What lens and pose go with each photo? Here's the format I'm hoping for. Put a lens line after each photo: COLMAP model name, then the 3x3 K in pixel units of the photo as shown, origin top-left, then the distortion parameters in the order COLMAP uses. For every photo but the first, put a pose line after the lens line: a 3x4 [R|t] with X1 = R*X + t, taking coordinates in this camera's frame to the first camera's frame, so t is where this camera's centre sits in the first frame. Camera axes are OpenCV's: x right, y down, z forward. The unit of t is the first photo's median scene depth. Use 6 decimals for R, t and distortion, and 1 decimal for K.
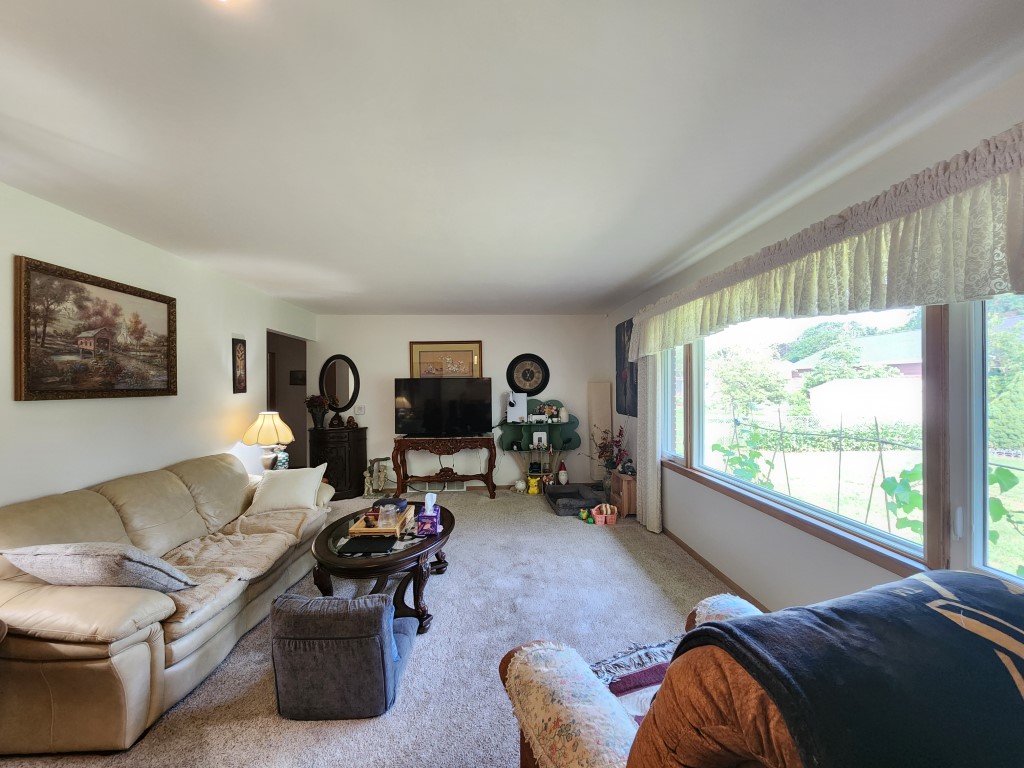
lens RADIAL K [[413.8, 0, 511.4], [0, 413.8, 381.4], [0, 0, 1]] dist [0.002908, -0.000015]
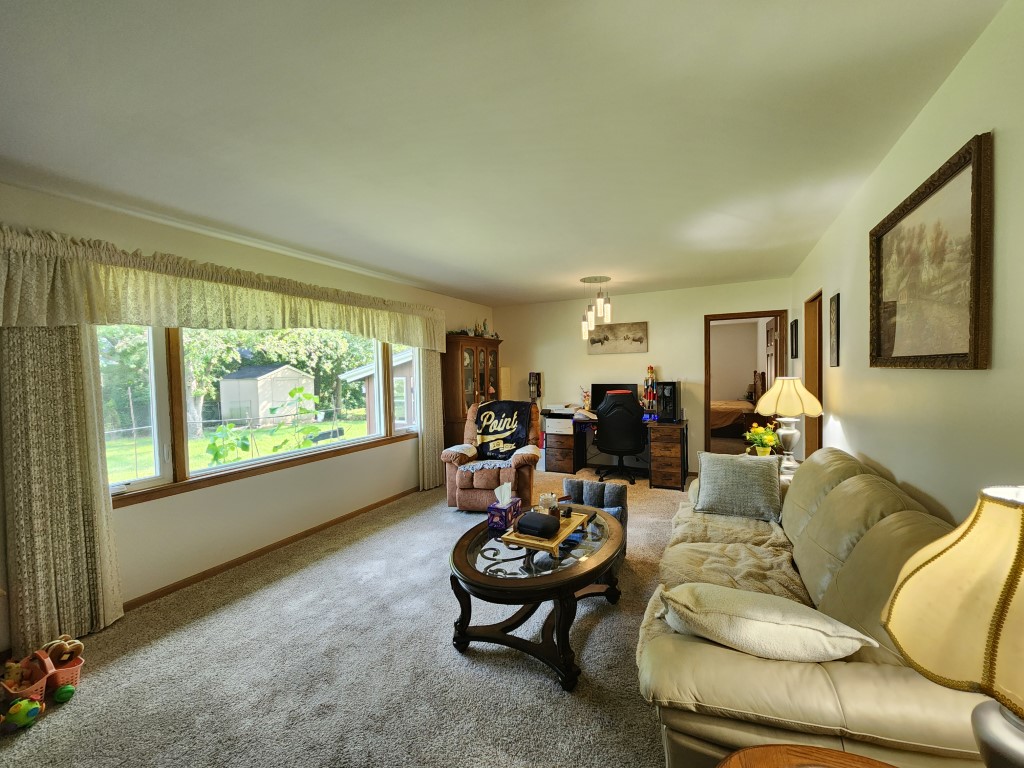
lens RADIAL K [[413.8, 0, 510.1], [0, 413.8, 387.5], [0, 0, 1]] dist [0.002908, -0.000015]
pose [[-0.859450, 0.006312, 0.511181, -0.609566], [0.028693, 0.998943, 0.035907, 0.022086], [-0.510414, 0.045528, -0.858723, 1.585732]]
